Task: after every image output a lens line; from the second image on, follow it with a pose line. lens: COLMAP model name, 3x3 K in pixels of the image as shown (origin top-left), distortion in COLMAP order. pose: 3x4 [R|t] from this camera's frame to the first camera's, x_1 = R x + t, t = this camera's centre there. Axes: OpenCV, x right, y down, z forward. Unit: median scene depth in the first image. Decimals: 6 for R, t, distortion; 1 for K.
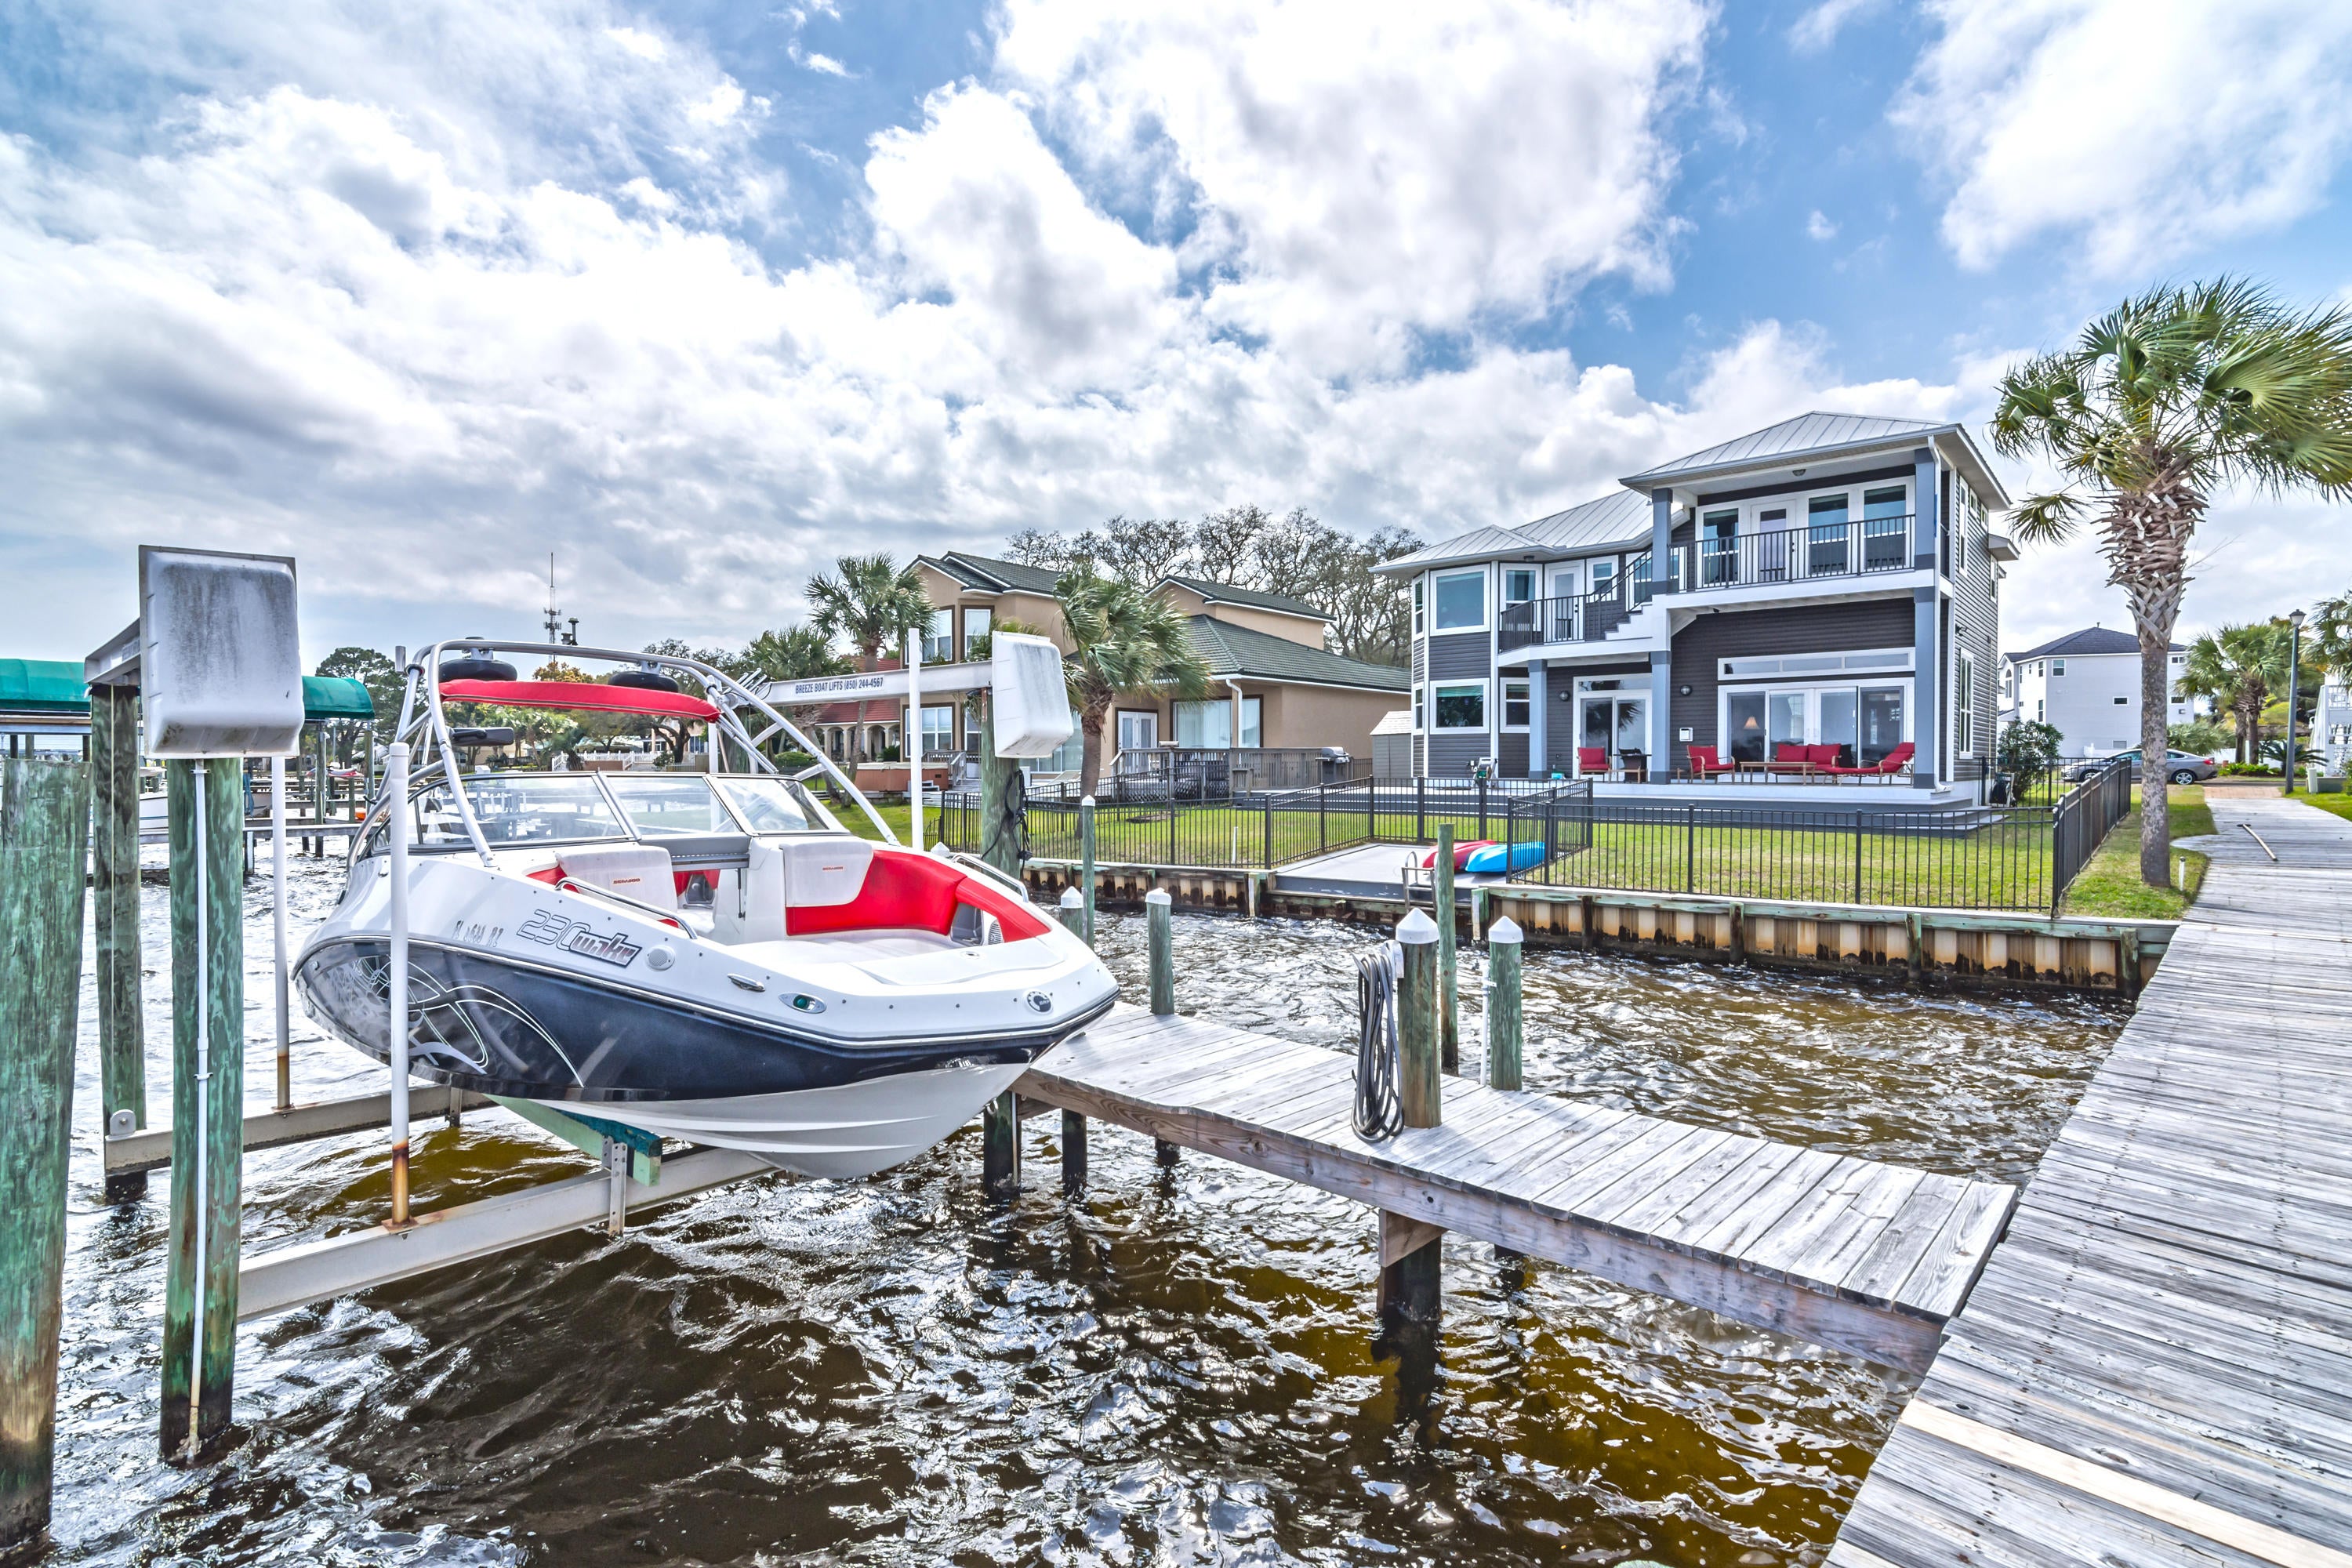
lens RADIAL K [[1145.5, 0, 1168.0], [0, 1145.5, 775.0], [0, 0, 1]] dist [-0.006527, -0.000361]
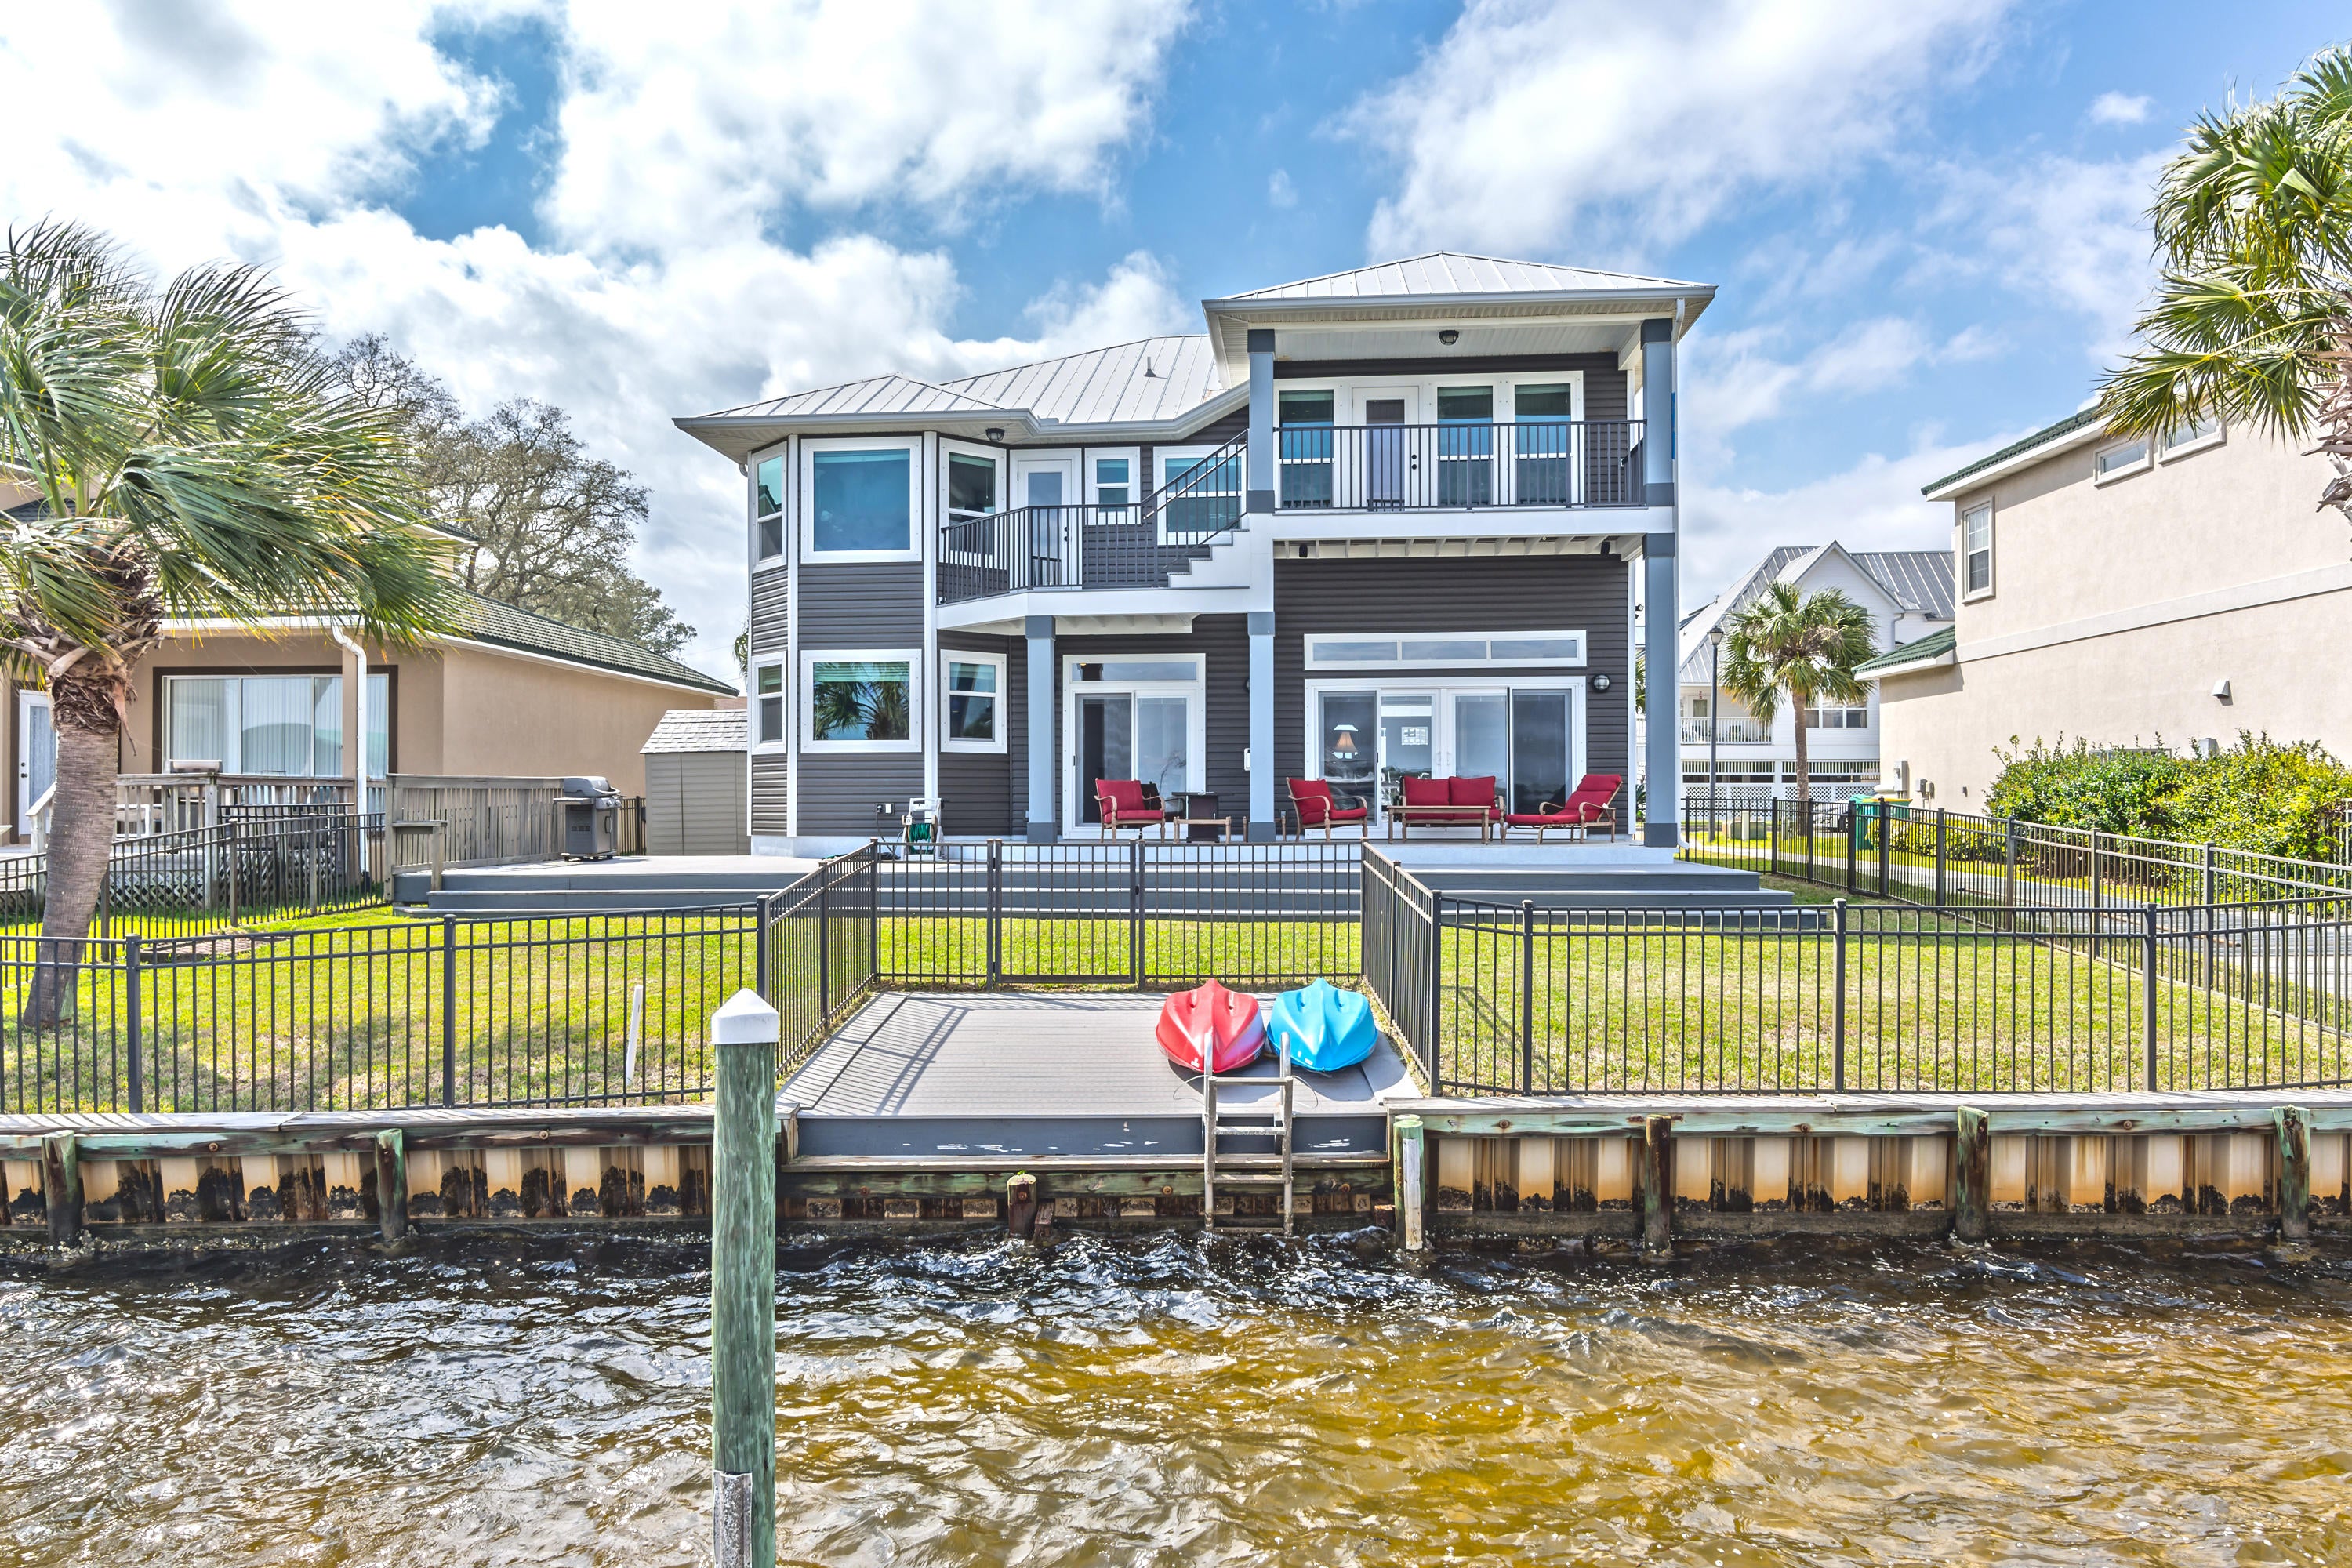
lens RADIAL K [[1608.2, 0, 1173.4], [0, 1608.2, 805.1], [0, 0, 1]] dist [0.000960, -0.002143]
pose [[0.799542, -0.001406, 0.600609, -0.087713], [0.007727, 0.999939, -0.007944, -0.005583], [-0.600561, 0.010992, 0.799504, 0.375145]]
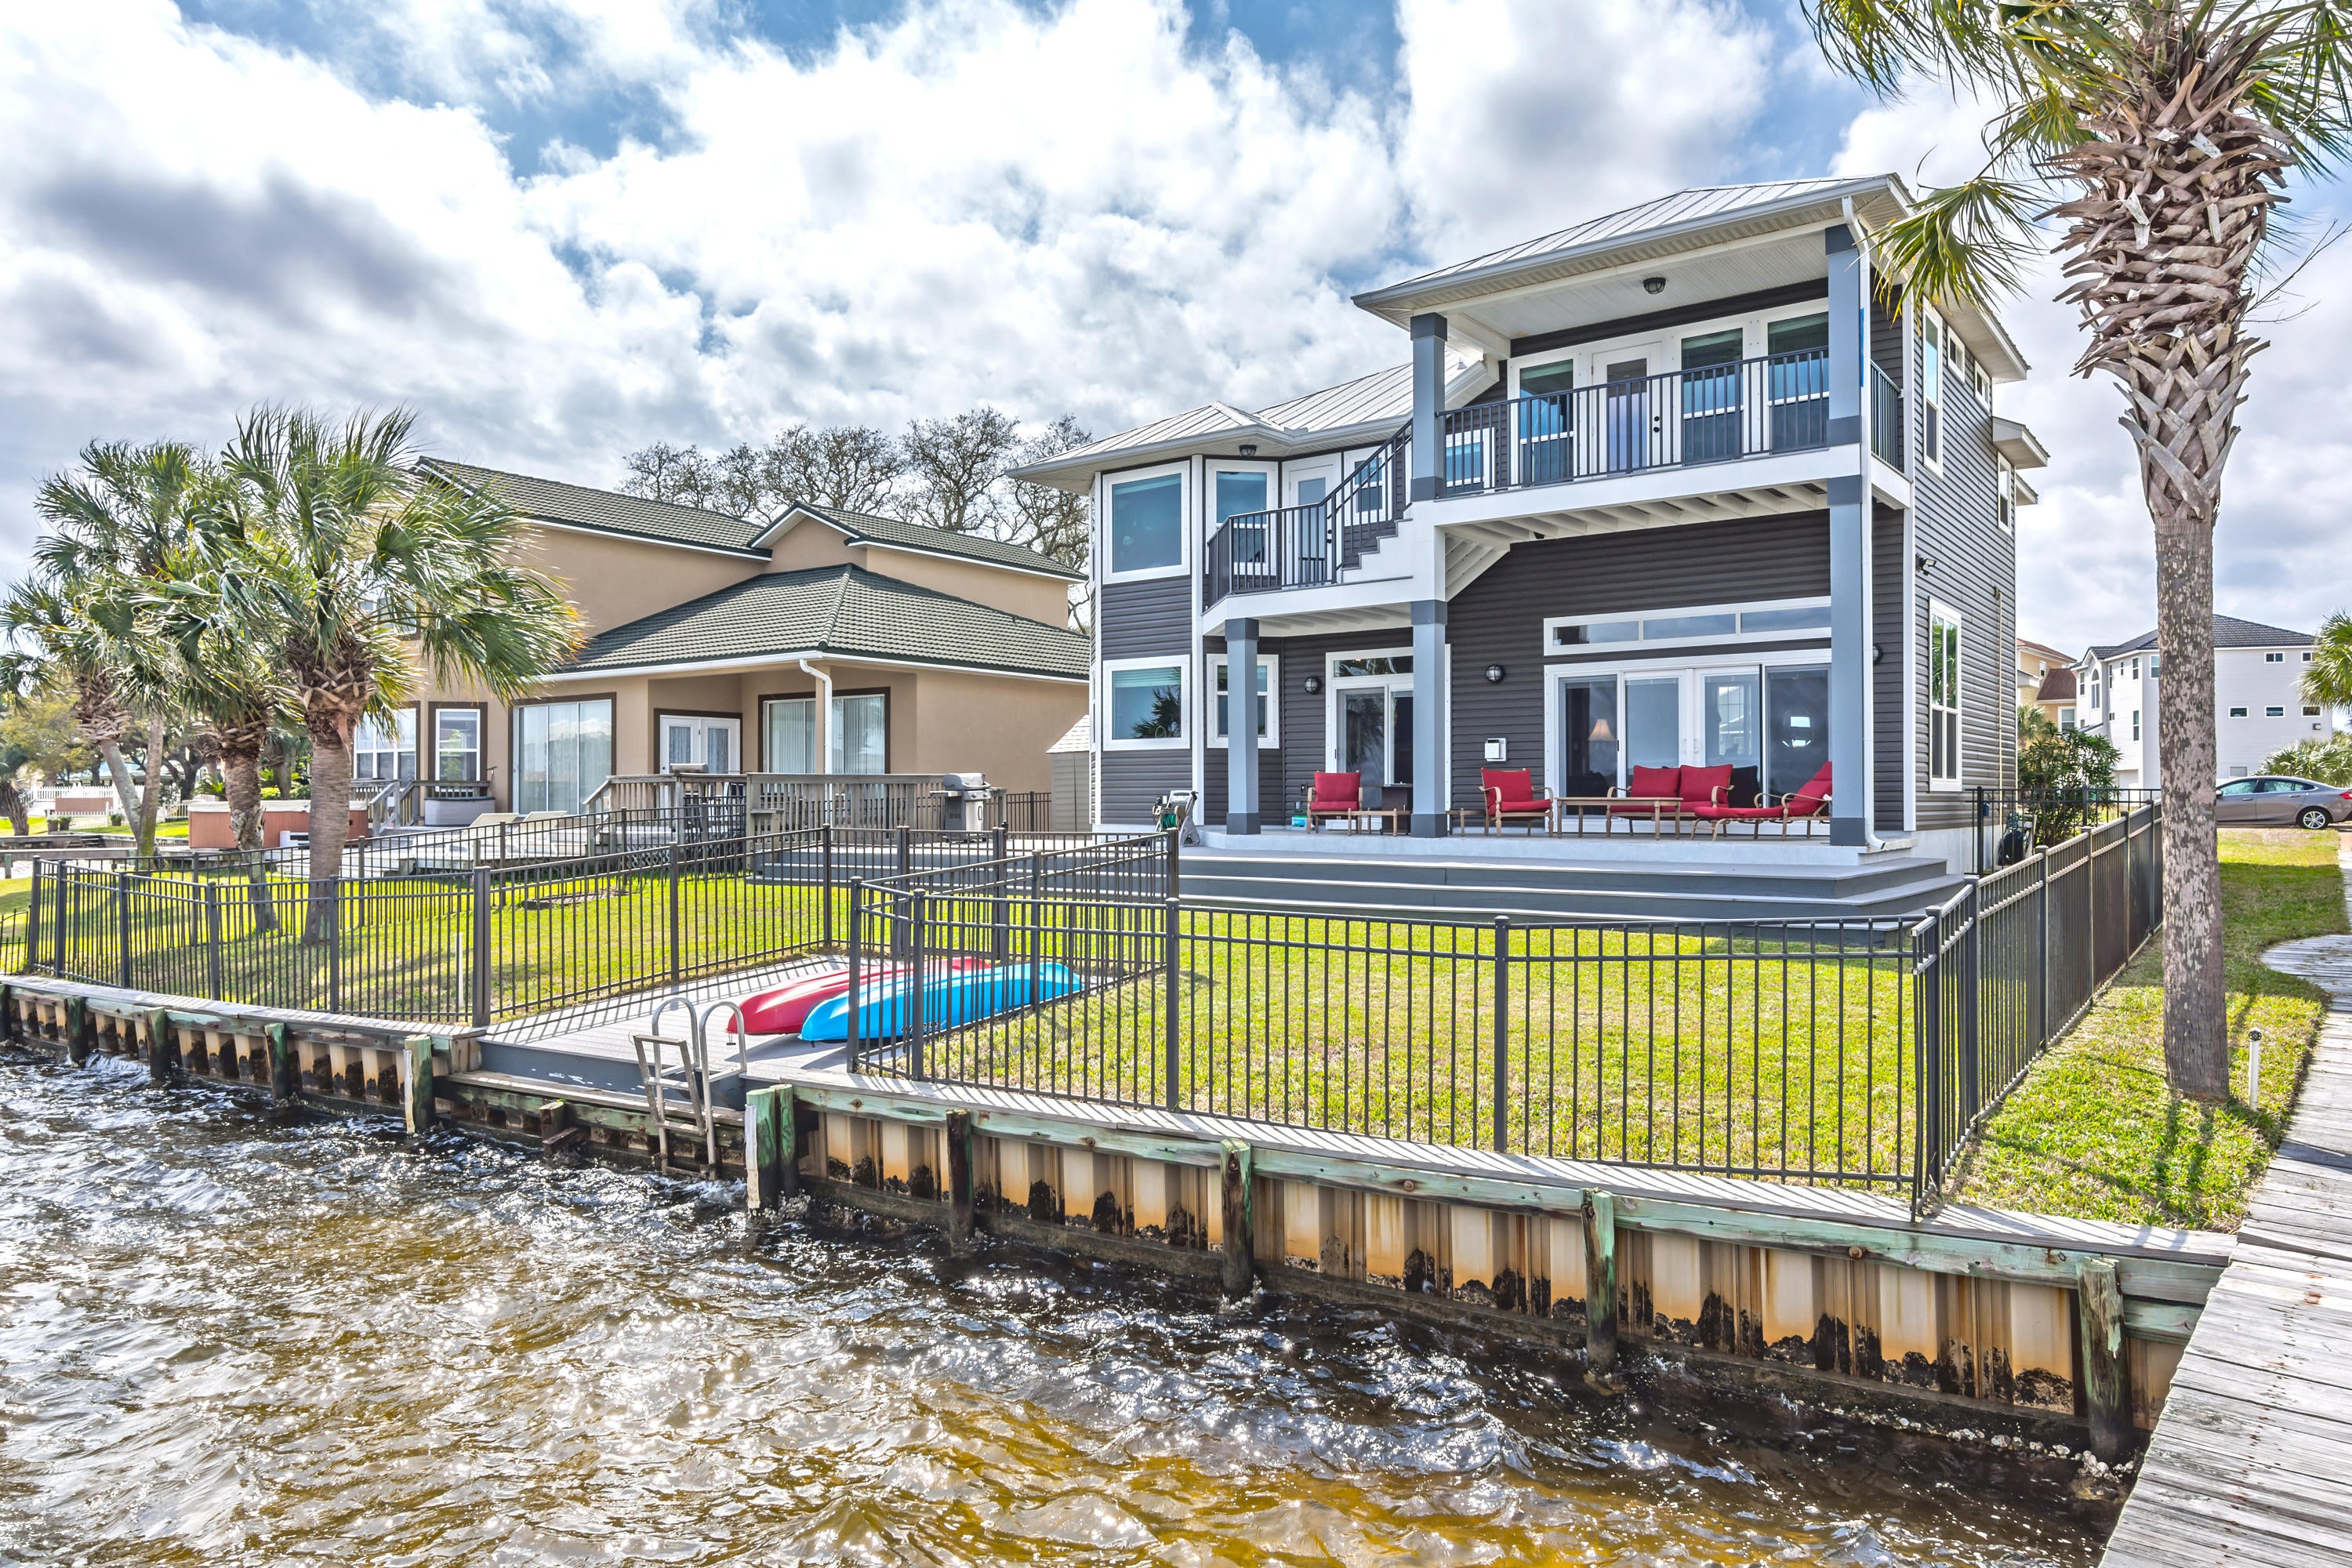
lens RADIAL K [[1526.9, 0, 1180.8], [0, 1526.9, 783.7], [0, 0, 1]] dist [-0.010668, 0.000538]
pose [[0.996672, -0.000946, 0.081513, 0.242651], [0.002592, 0.999795, -0.020083, -0.003314], [-0.081478, 0.020228, 0.996470, 0.255615]]
